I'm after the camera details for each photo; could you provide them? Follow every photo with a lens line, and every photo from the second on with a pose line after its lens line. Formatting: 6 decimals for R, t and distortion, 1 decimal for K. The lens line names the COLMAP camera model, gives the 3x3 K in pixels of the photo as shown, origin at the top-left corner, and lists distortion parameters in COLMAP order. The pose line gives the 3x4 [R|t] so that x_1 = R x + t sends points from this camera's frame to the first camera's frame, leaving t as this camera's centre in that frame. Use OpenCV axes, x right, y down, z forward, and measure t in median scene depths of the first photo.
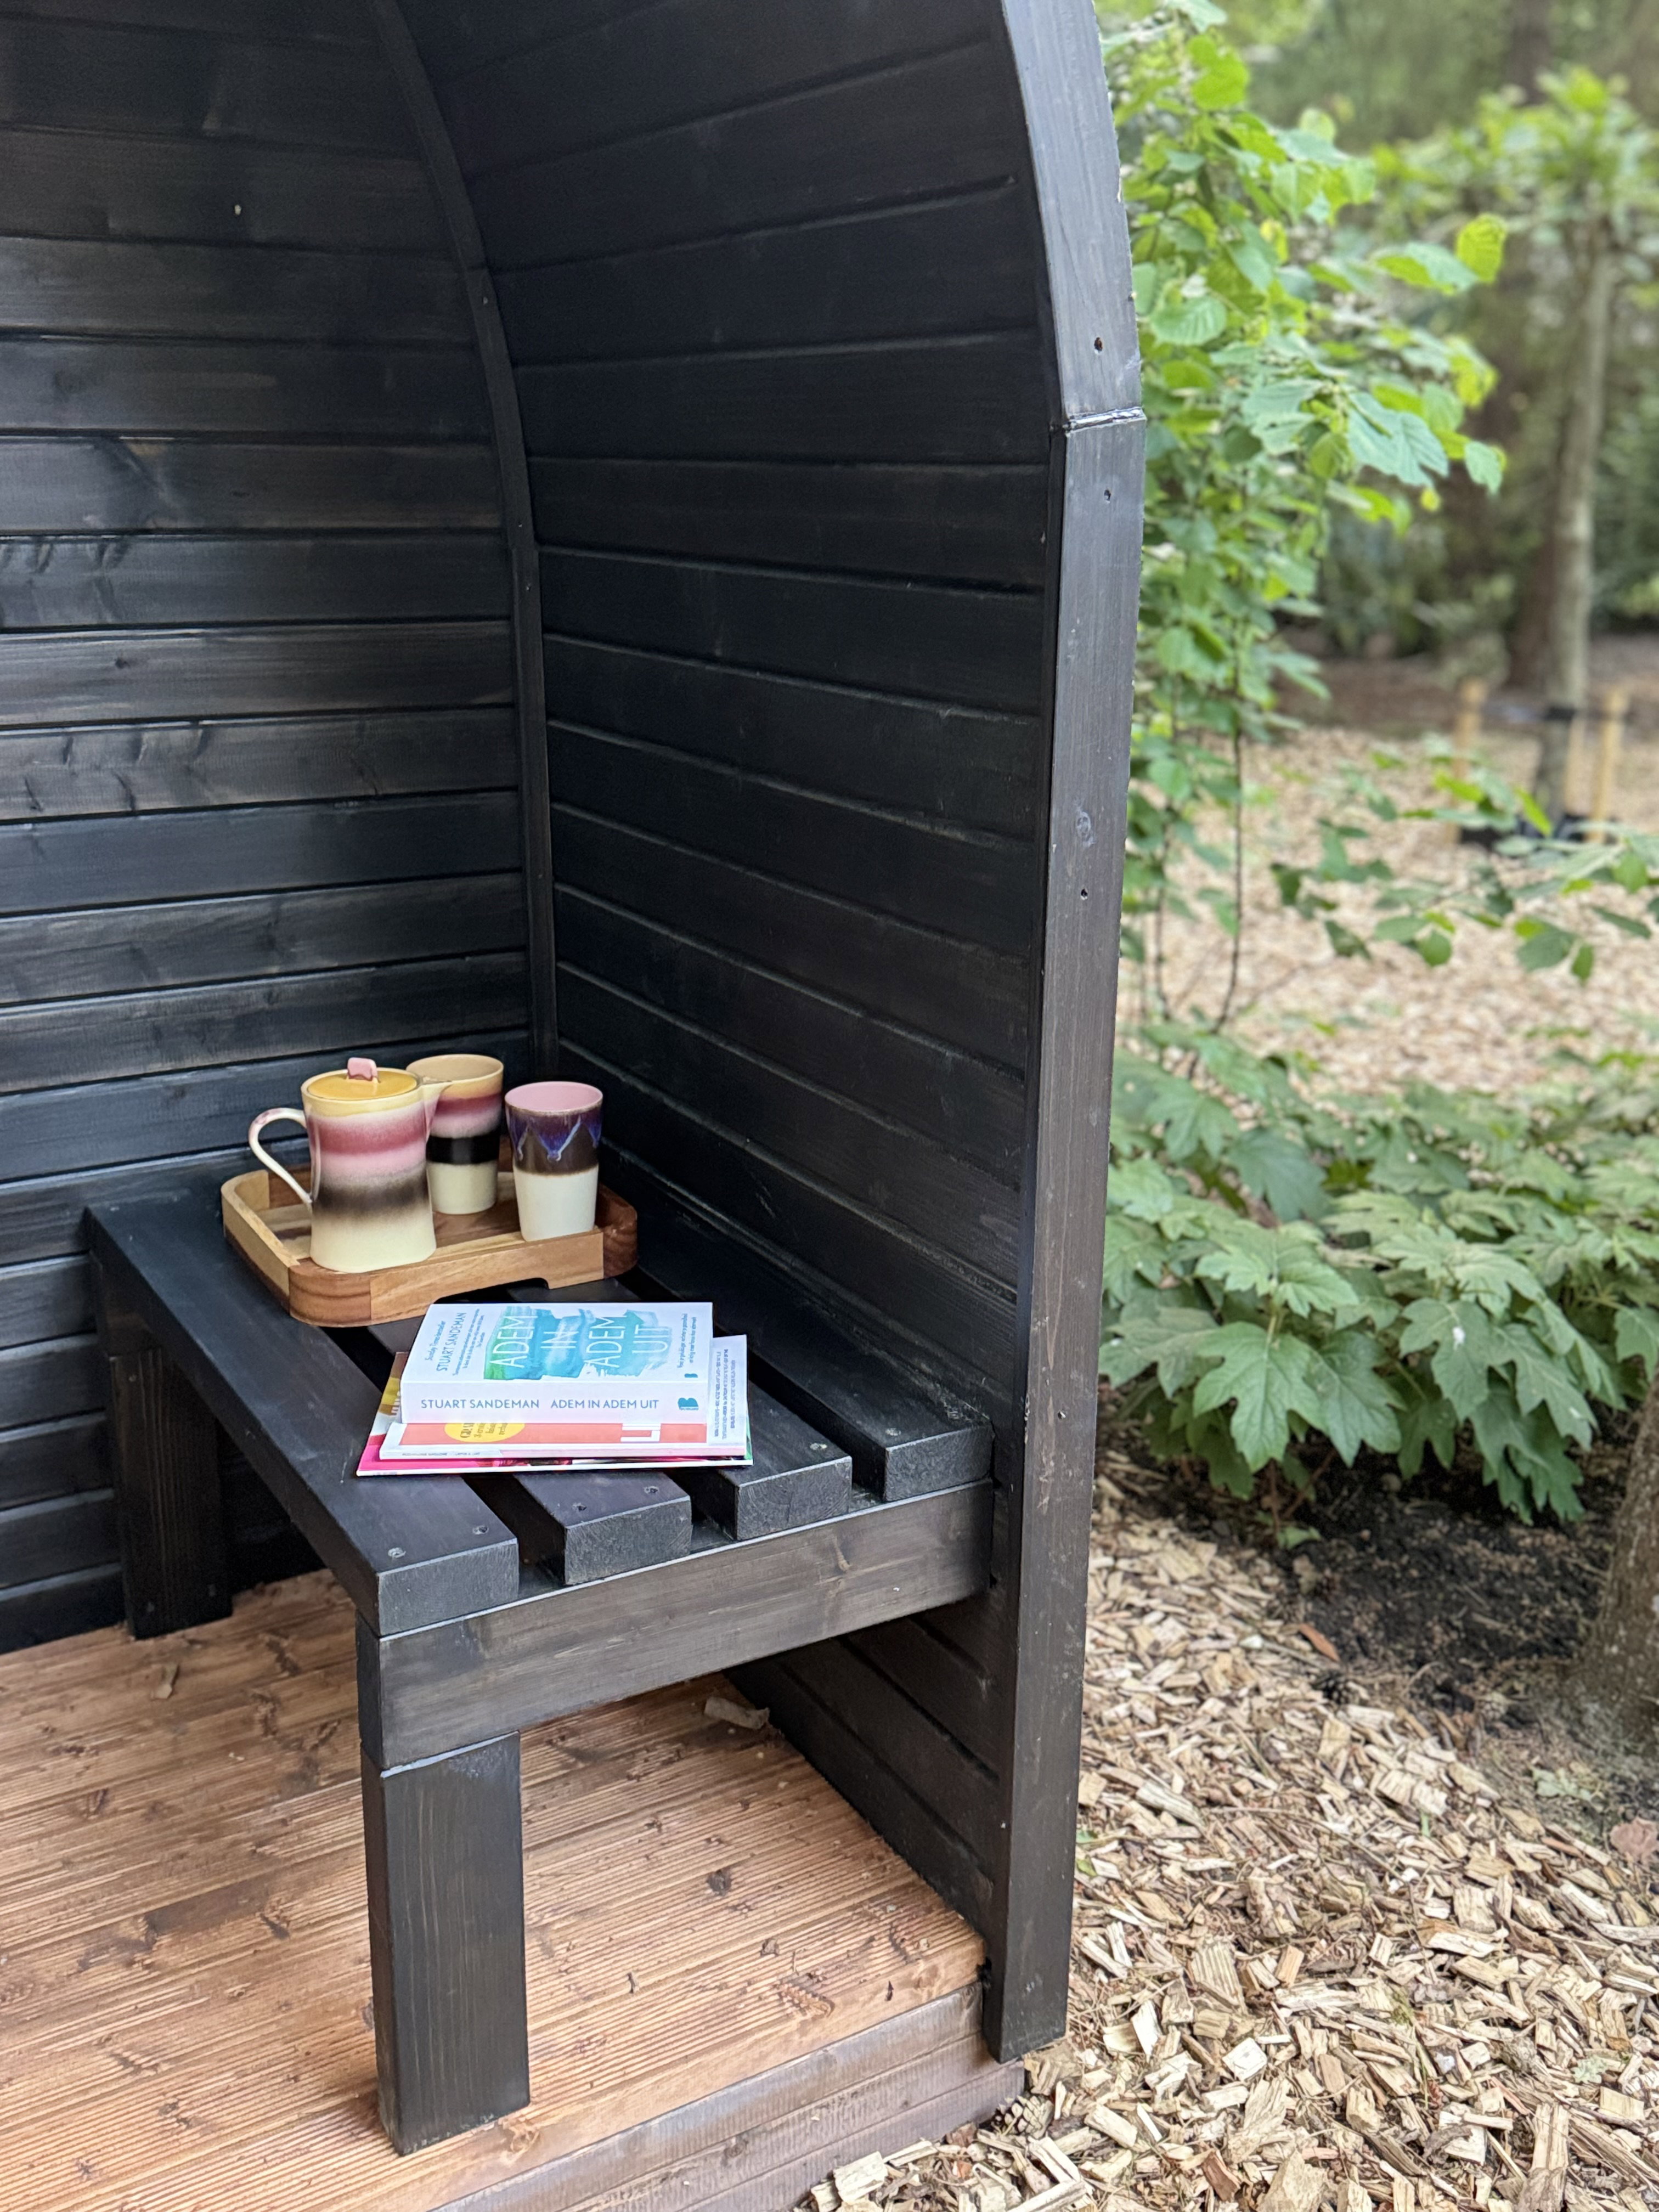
lens RADIAL K [[2111.5, 0, 829.5], [0, 2111.5, 1106.0], [0, 0, 1]] dist [0.228833, -0.508588]
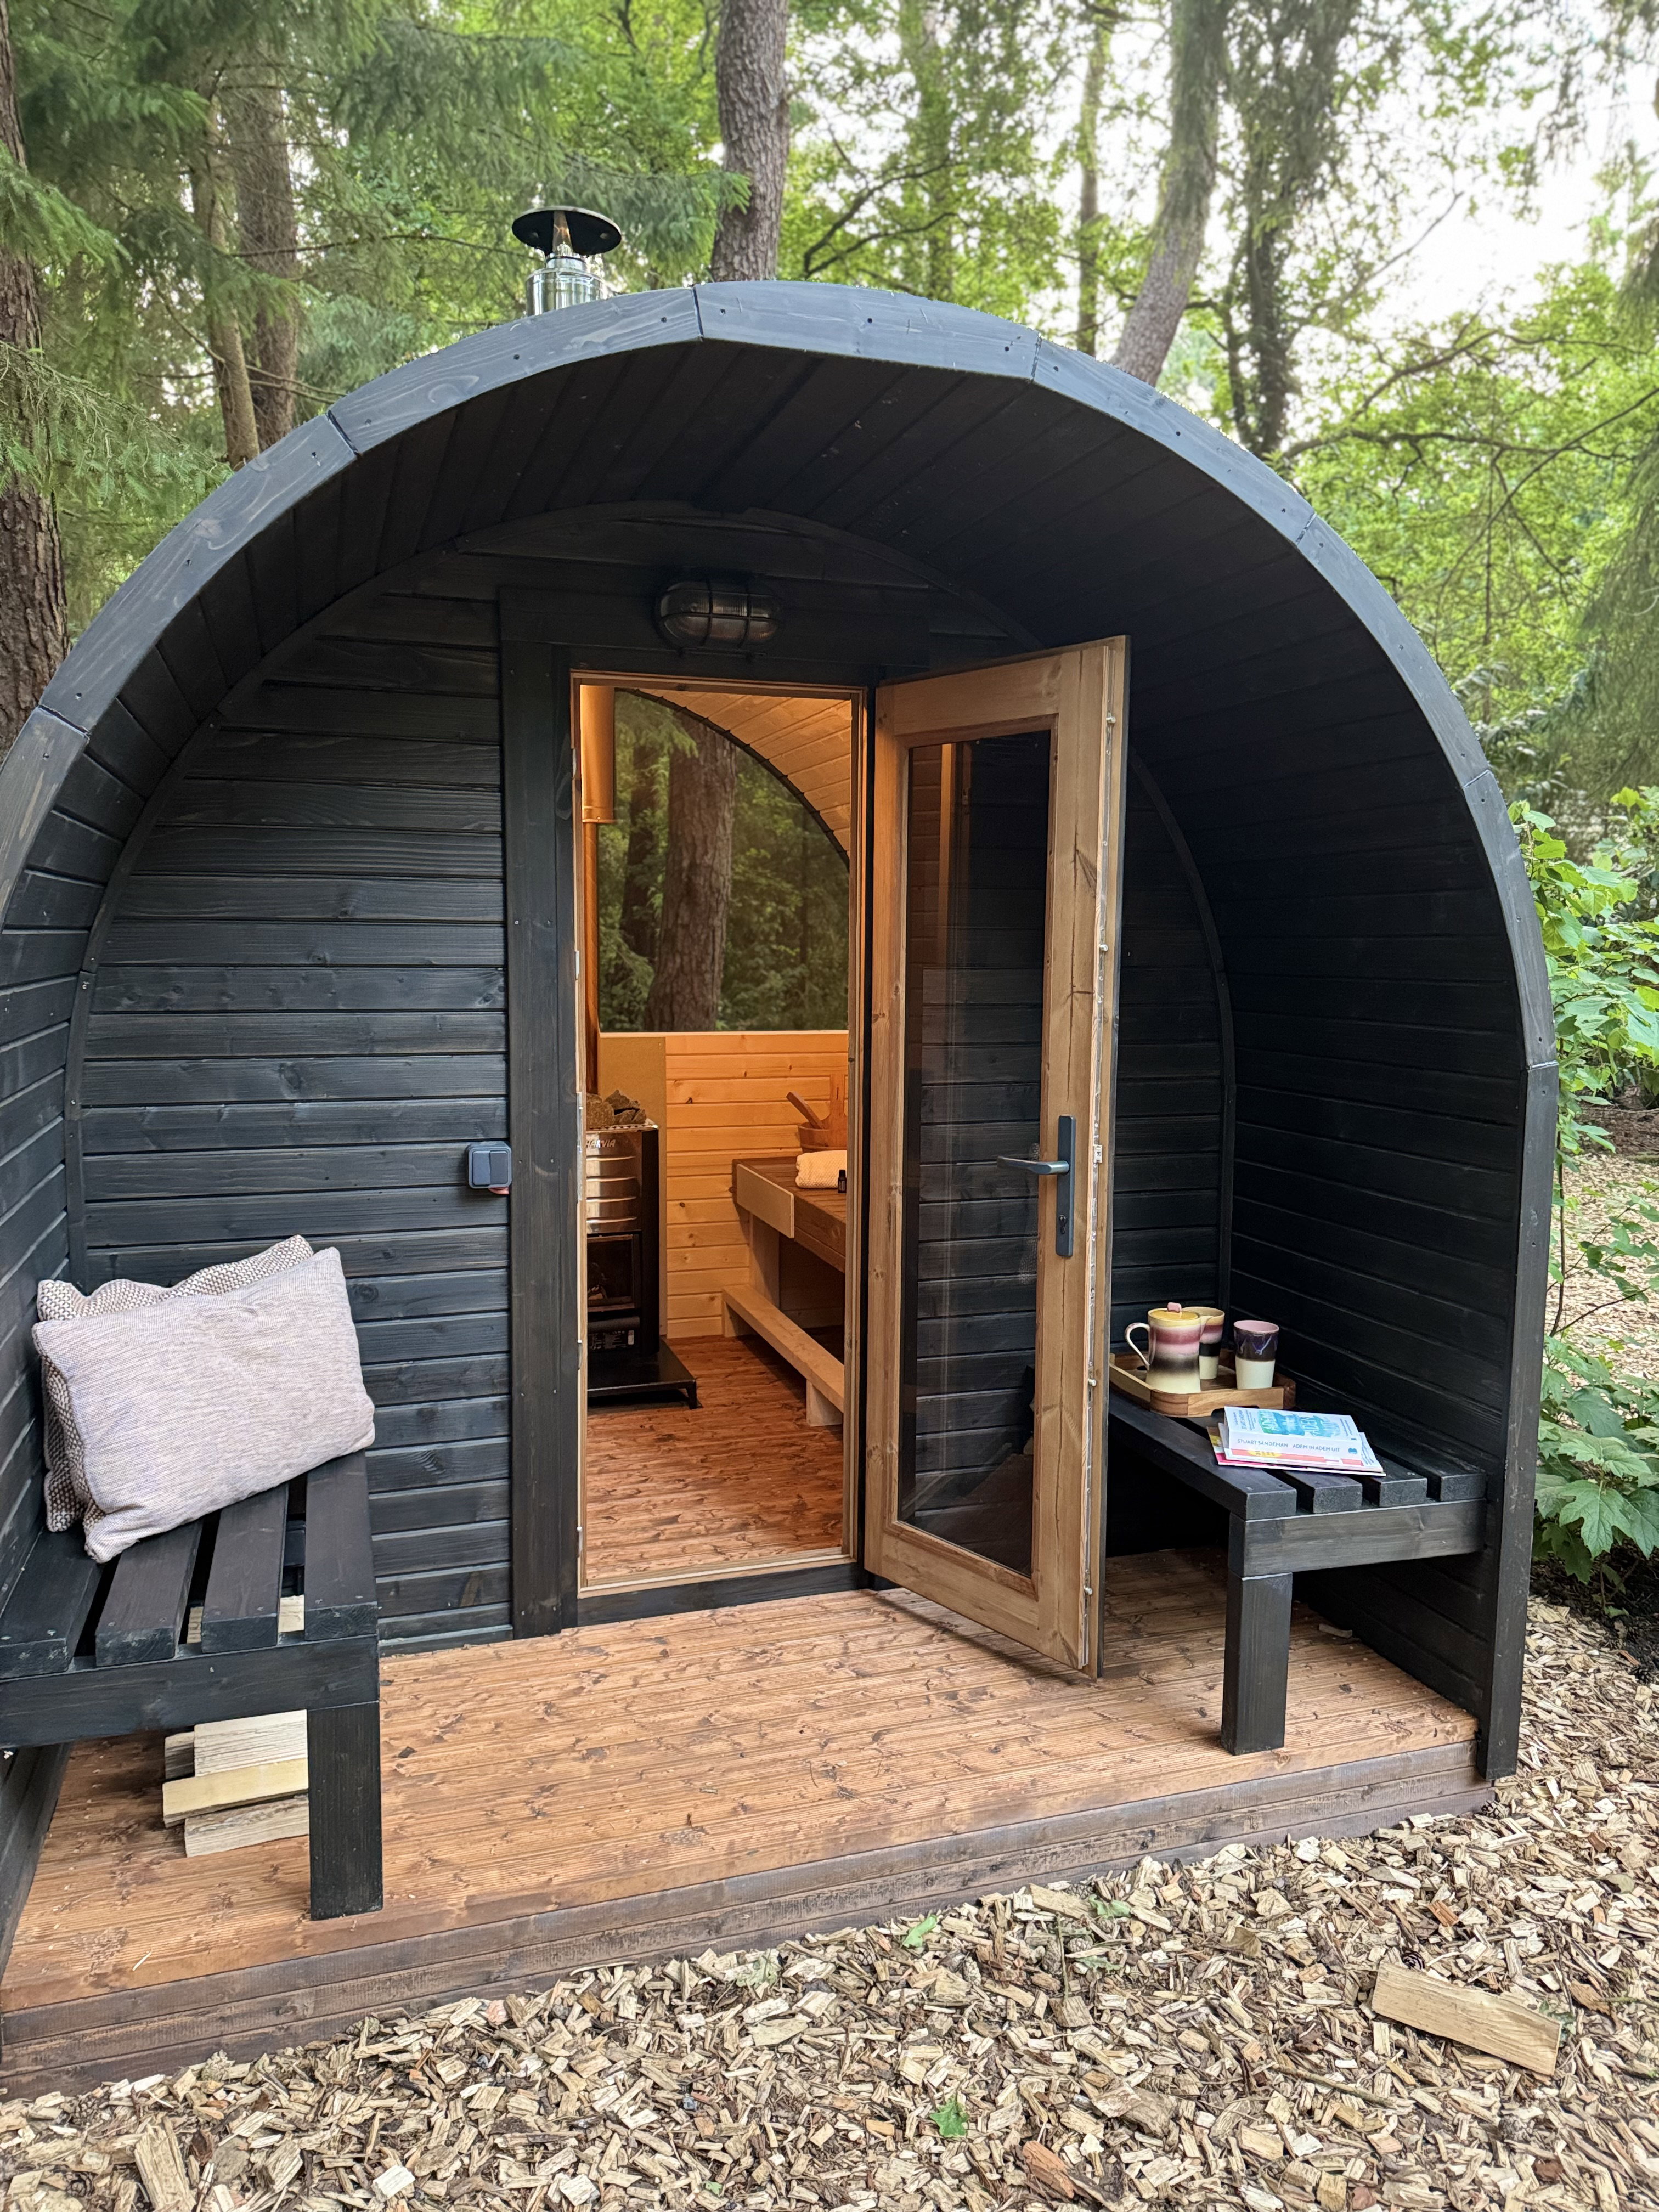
lens RADIAL K [[1560.3, 0, 829.5], [0, 1560.3, 1106.0], [0, 0, 1]] dist [0.079679, -0.093761]
pose [[0.975511, 0.026130, -0.218394, -0.206345], [-0.066704, 0.981304, -0.180538, 0.093279], [0.209593, 0.190684, 0.959015, -0.704285]]
